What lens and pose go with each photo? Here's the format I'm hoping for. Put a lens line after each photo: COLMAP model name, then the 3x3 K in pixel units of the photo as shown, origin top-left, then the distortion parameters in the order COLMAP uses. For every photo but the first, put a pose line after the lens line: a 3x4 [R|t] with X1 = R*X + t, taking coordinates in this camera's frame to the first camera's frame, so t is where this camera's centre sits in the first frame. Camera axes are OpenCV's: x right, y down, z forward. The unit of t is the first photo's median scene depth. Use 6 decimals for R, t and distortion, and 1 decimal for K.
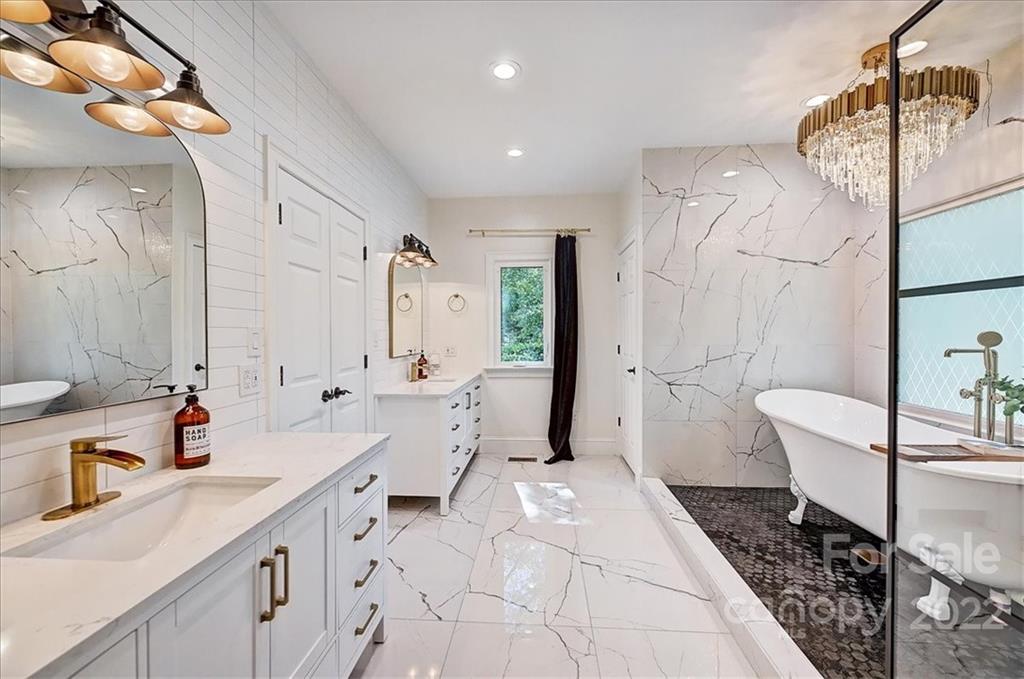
lens RADIAL K [[444.7, 0, 514.4], [0, 444.7, 333.7], [0, 0, 1]] dist [-0.001250, -0.000068]
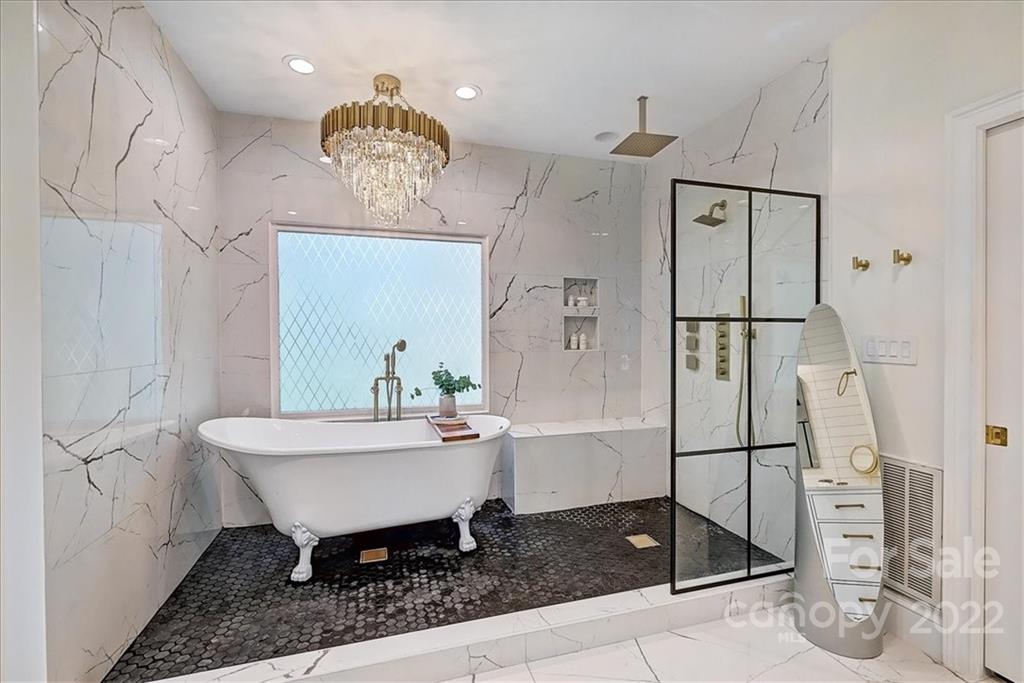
lens RADIAL K [[444.7, 0, 519.5], [0, 444.7, 348.0], [0, 0, 1]] dist [-0.001250, -0.000068]
pose [[-0.380393, -0.011655, 0.924751, -0.286924], [0.007774, 0.999845, 0.015800, -0.000645], [-0.924792, 0.013199, -0.380244, 1.077124]]
